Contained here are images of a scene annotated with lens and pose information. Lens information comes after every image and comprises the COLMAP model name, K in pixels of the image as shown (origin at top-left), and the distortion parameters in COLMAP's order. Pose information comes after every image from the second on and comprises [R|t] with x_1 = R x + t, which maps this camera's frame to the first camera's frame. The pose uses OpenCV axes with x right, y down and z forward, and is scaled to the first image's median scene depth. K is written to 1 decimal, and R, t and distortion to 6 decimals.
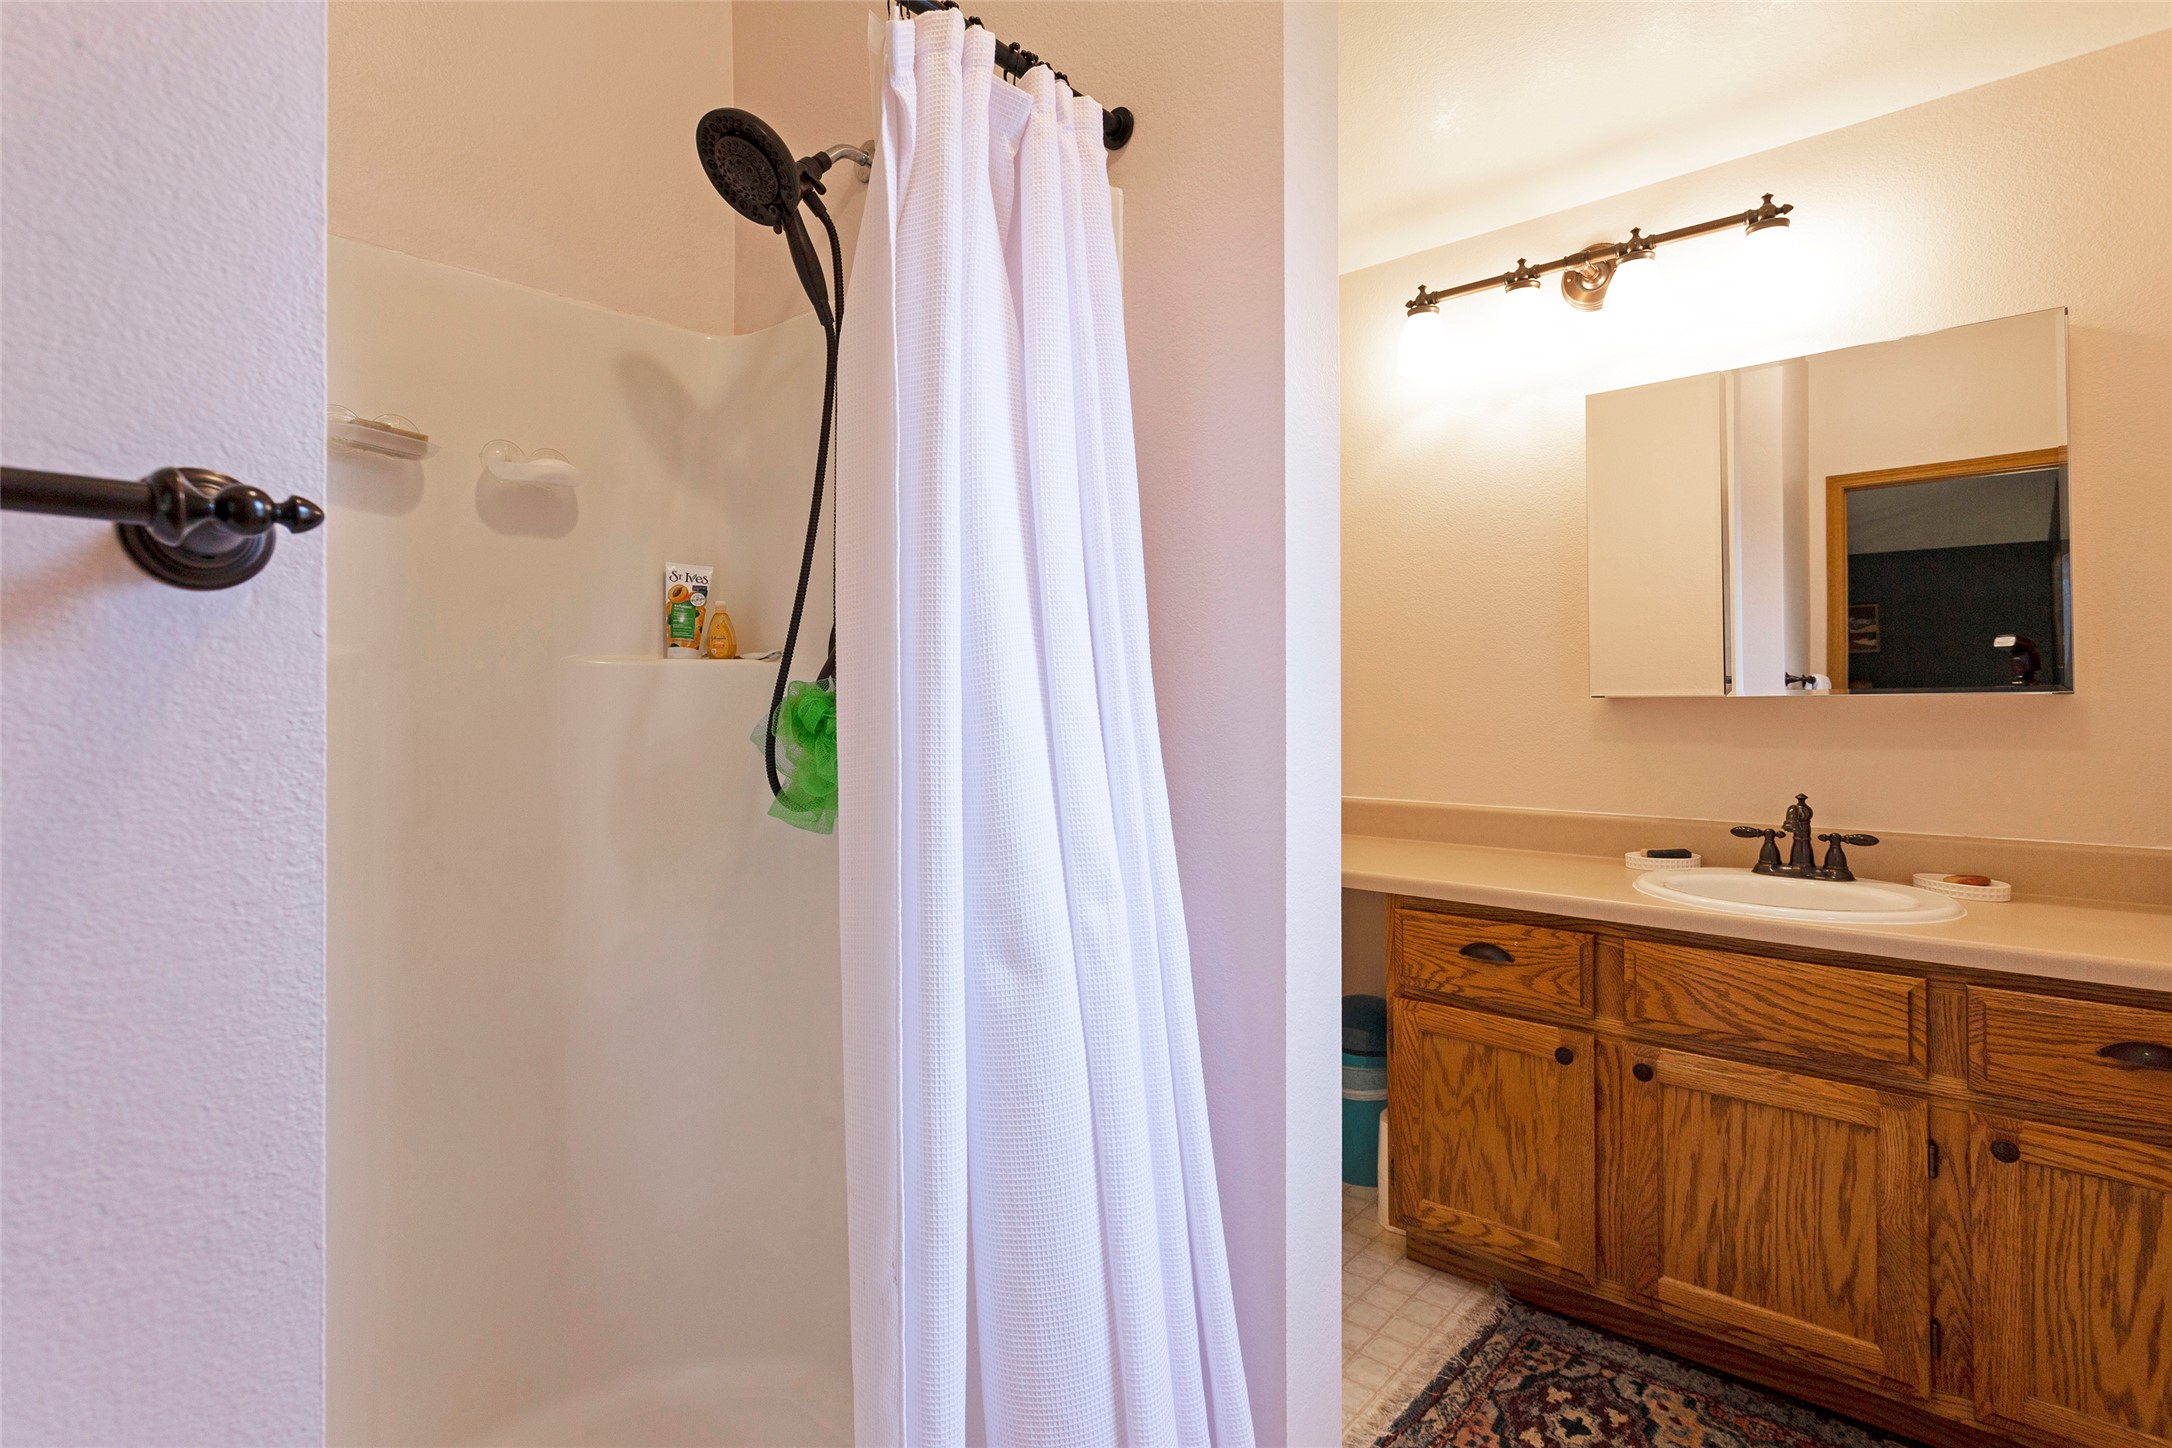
lens RADIAL K [[1048.7, 0, 1083.9], [0, 1048.7, 705.1], [0, 0, 1]] dist [-0.002904, 0.004470]
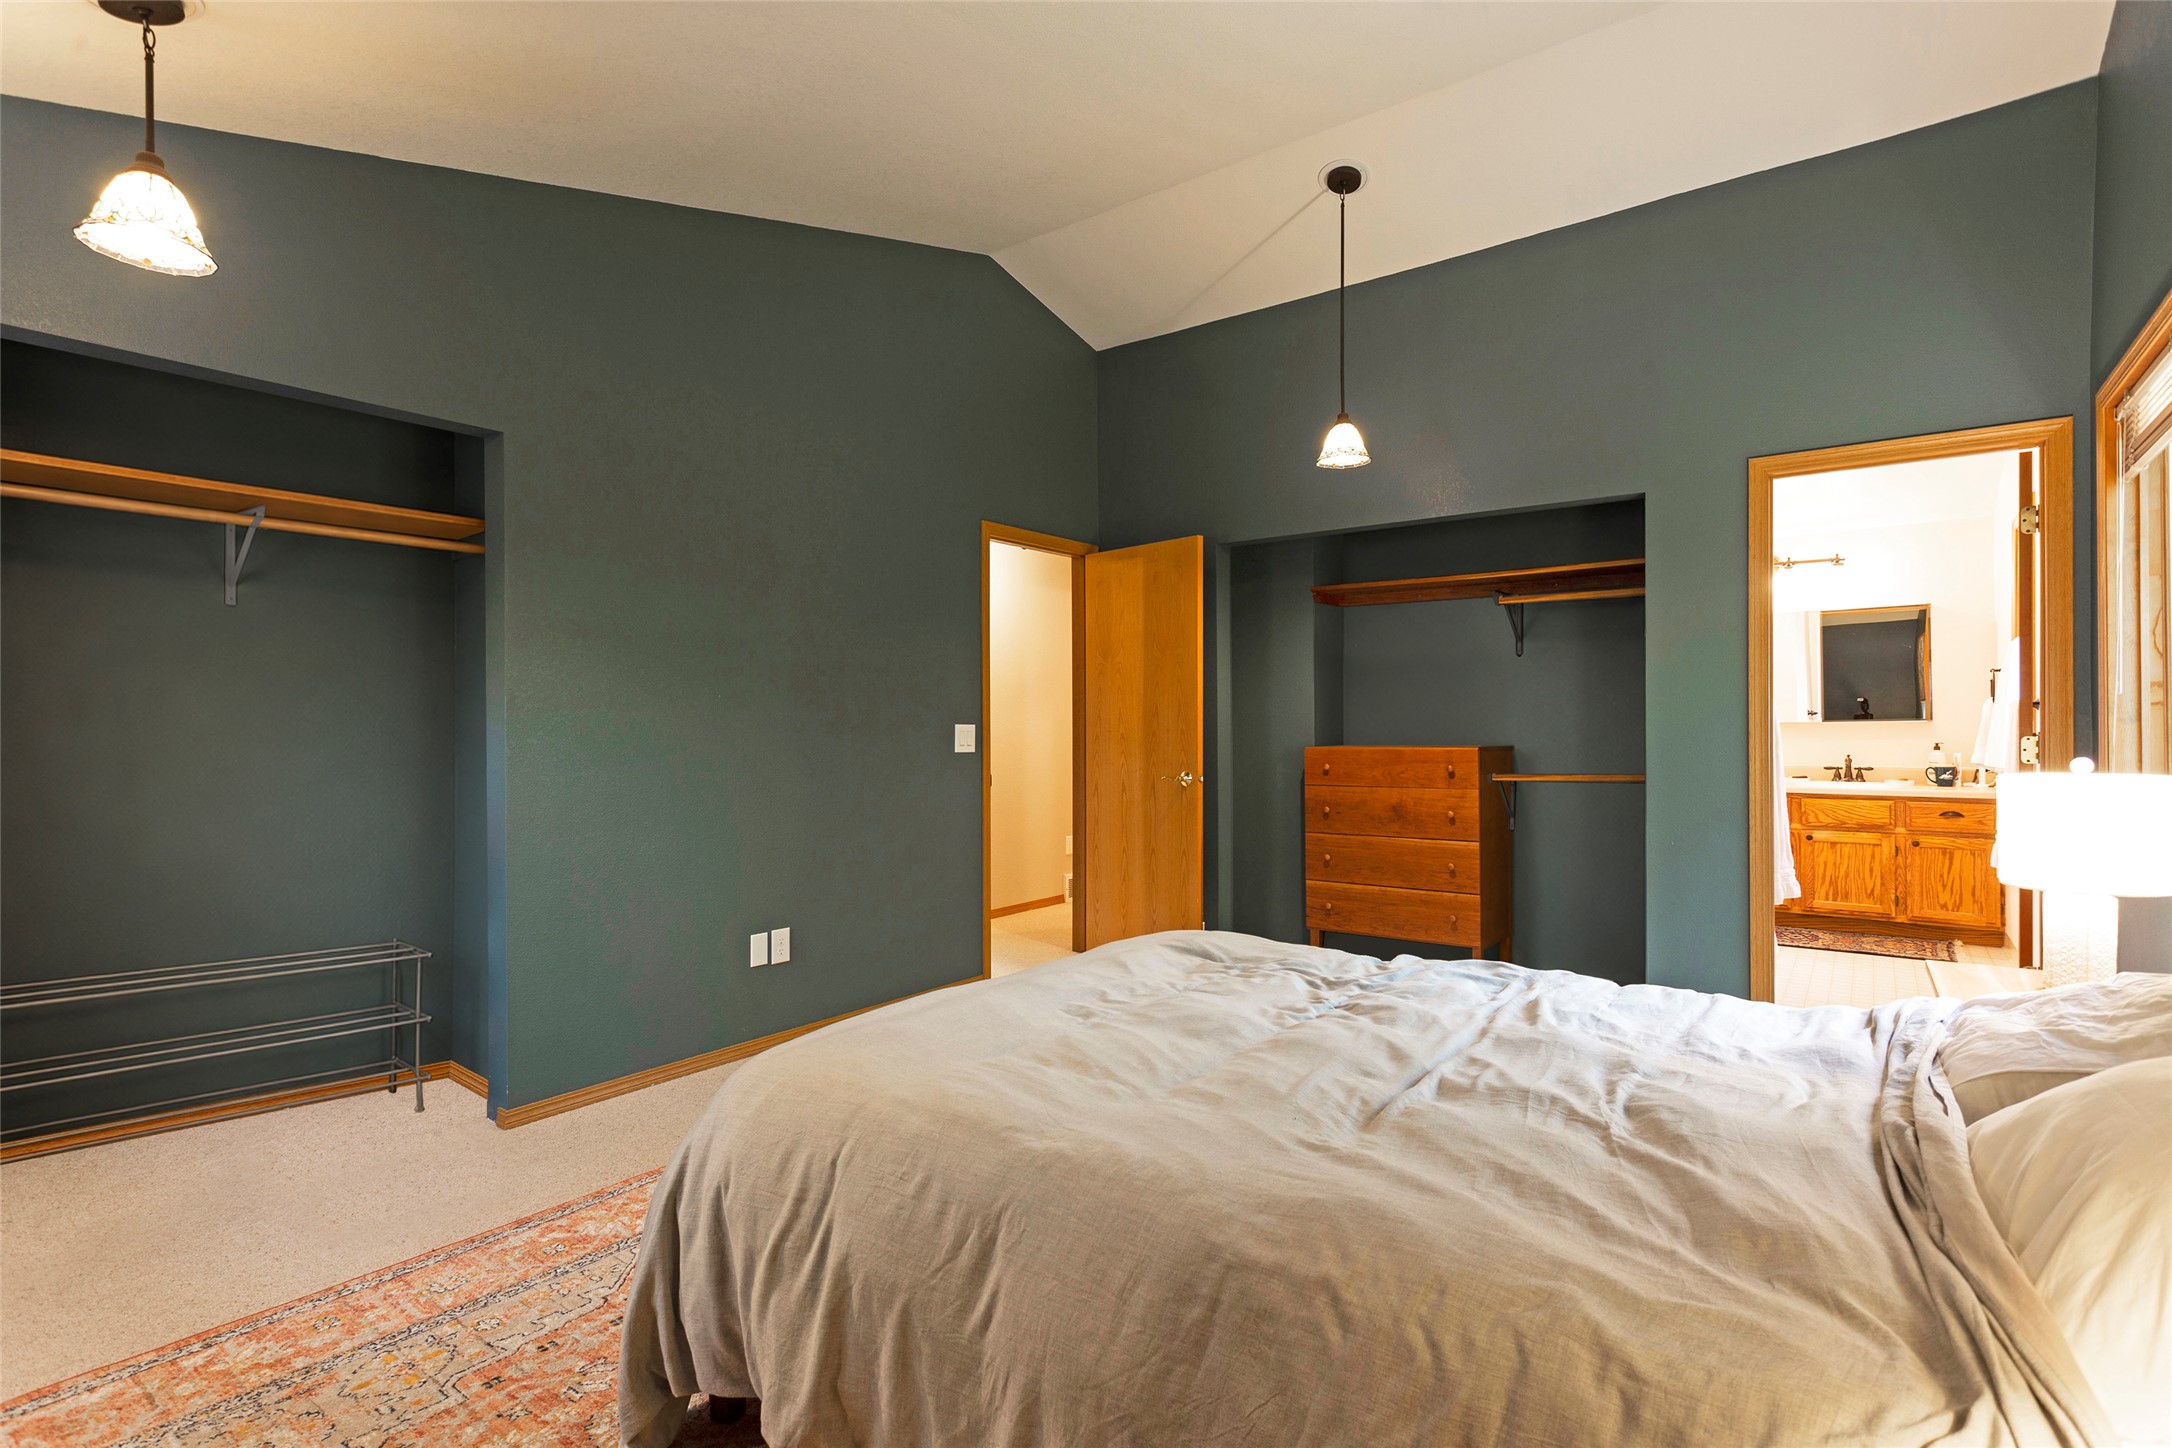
lens RADIAL K [[1048.7, 0, 1081.5], [0, 1048.7, 733.8], [0, 0, 1]] dist [-0.002904, 0.004470]
pose [[0.996609, 0.001298, 0.082273, -1.878397], [-0.001537, 0.999995, 0.002840, 0.021558], [-0.082268, -0.002957, 0.996606, -1.944670]]
